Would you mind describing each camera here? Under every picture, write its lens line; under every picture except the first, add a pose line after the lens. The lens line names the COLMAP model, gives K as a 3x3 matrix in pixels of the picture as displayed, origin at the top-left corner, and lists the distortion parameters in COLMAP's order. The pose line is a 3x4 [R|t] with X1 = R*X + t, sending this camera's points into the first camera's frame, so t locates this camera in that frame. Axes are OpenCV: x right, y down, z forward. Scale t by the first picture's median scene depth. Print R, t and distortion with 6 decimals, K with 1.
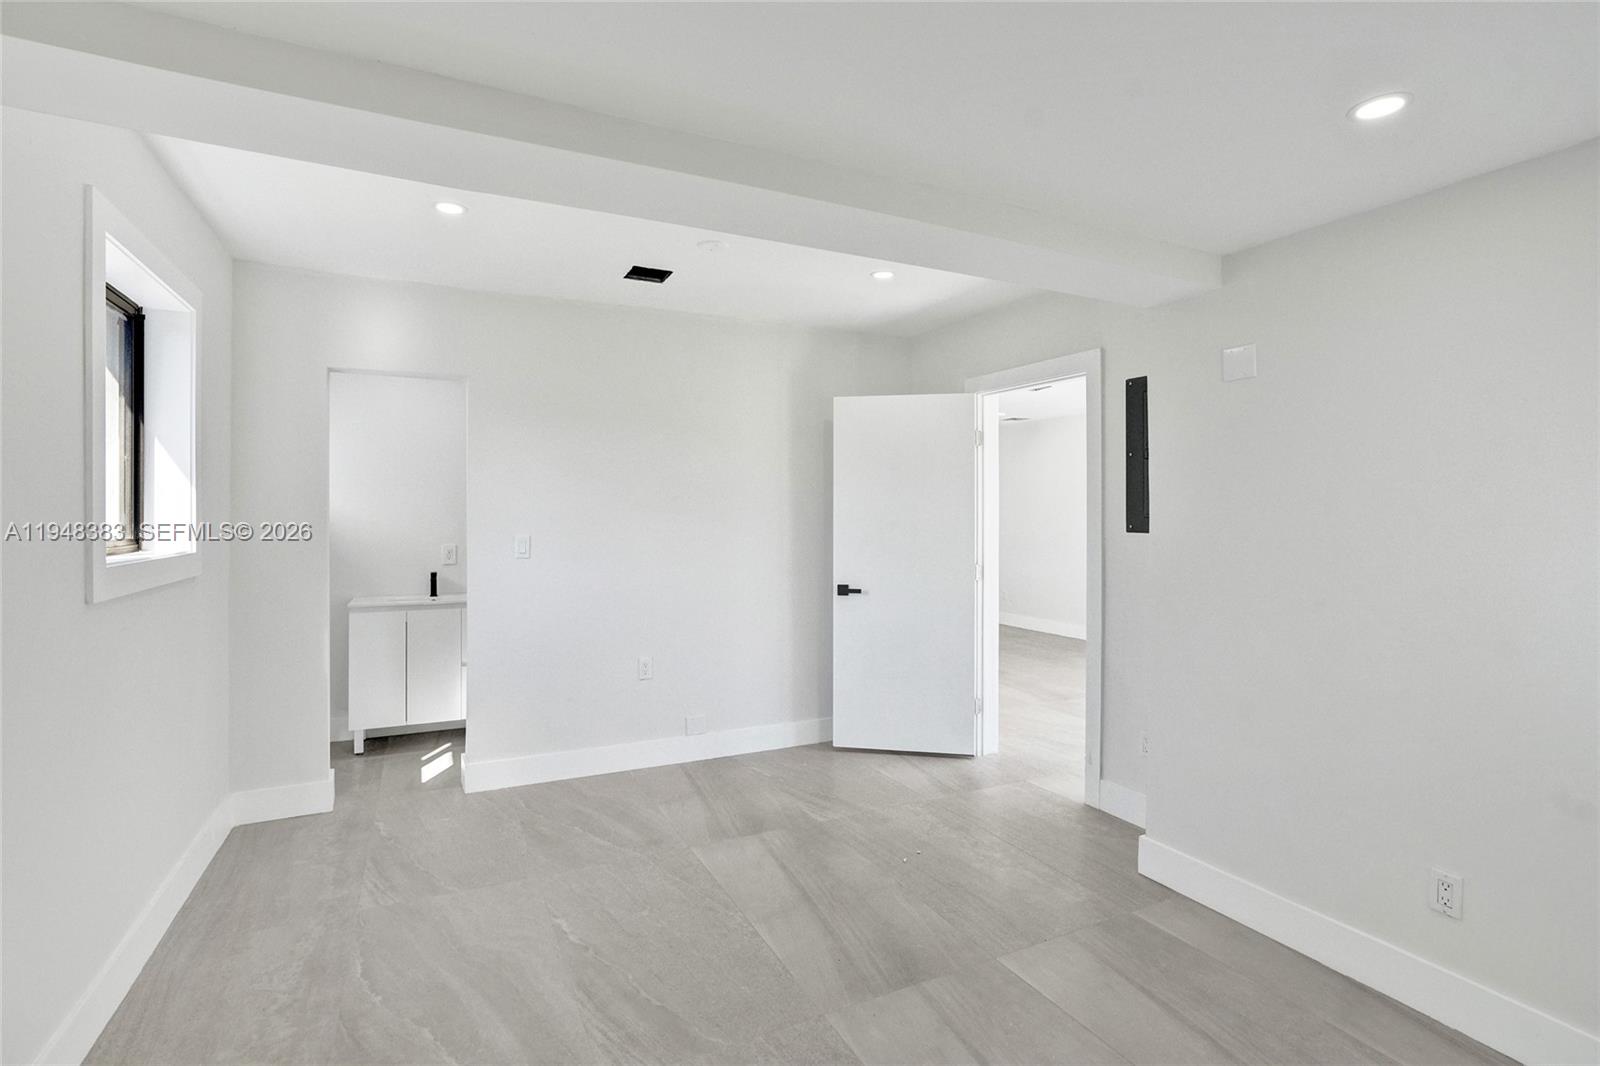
lens RADIAL K [[777.4, 0, 813.6], [0, 777.4, 517.8], [0, 0, 1]] dist [-0.041660, 0.014744]
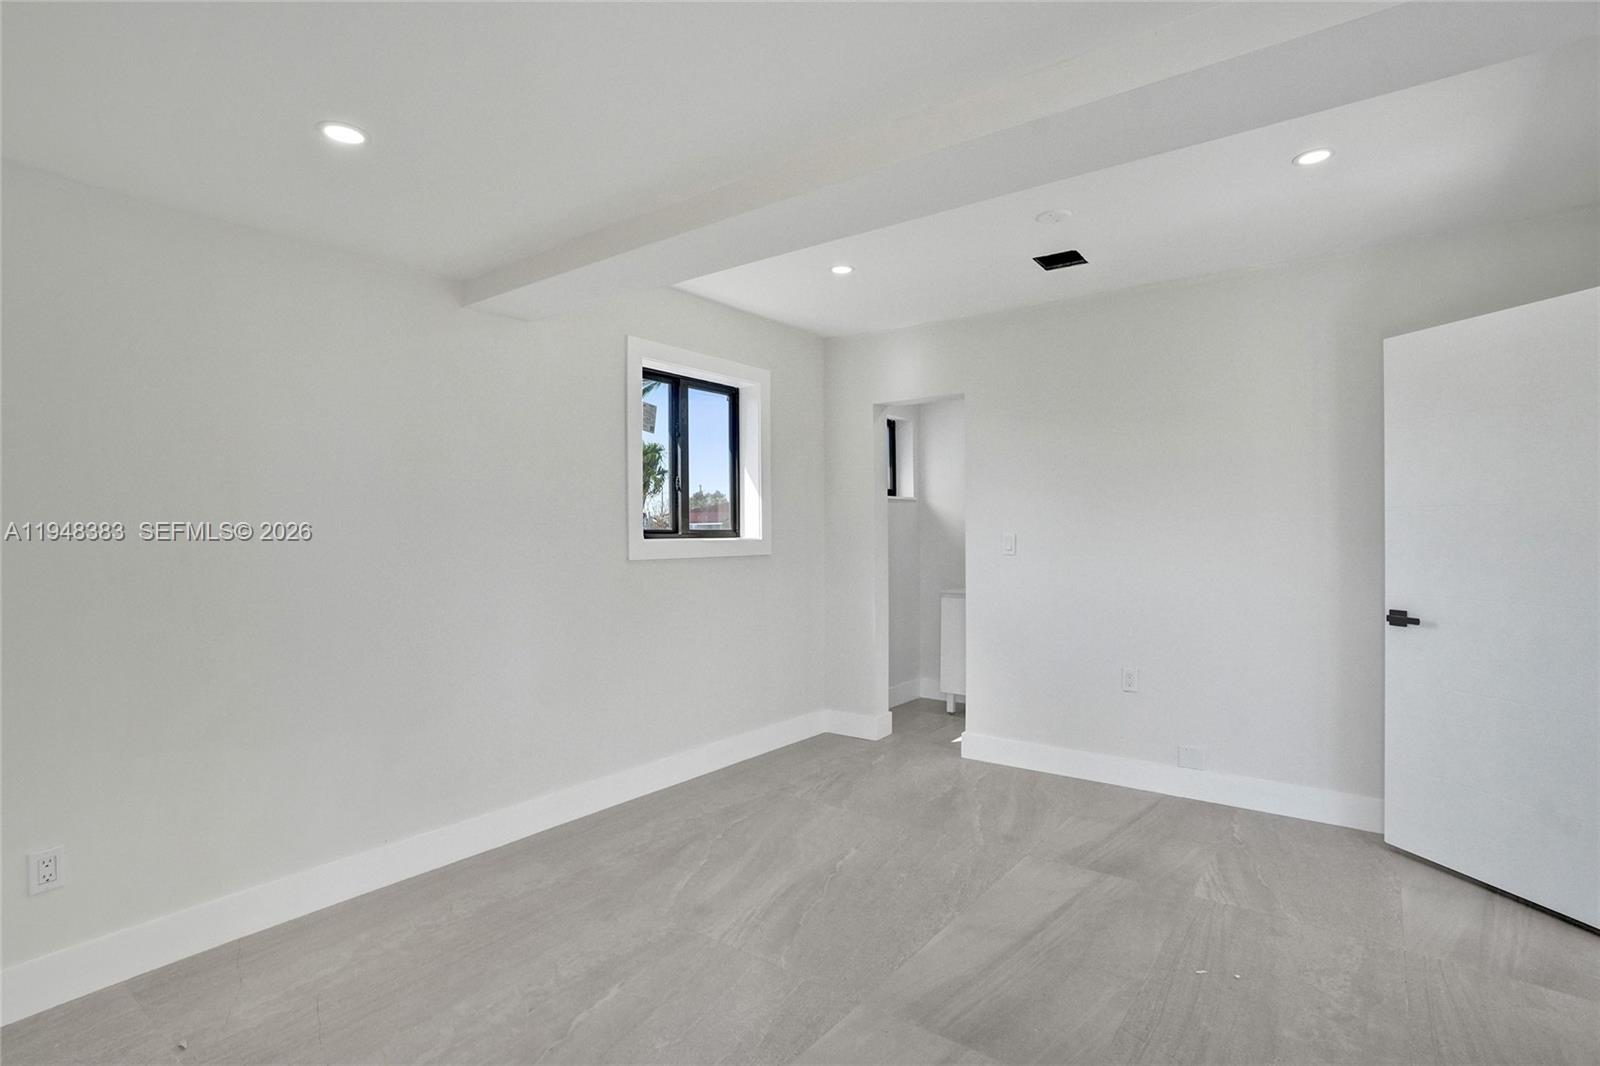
lens RADIAL K [[777.4, 0, 805.1], [0, 777.4, 539.7], [0, 0, 1]] dist [-0.041660, 0.014744]
pose [[0.445364, 0.009884, -0.895295, 0.517504], [-0.003858, 0.999951, 0.009121, 0.025501], [0.895341, -0.000608, 0.445380, 0.297705]]
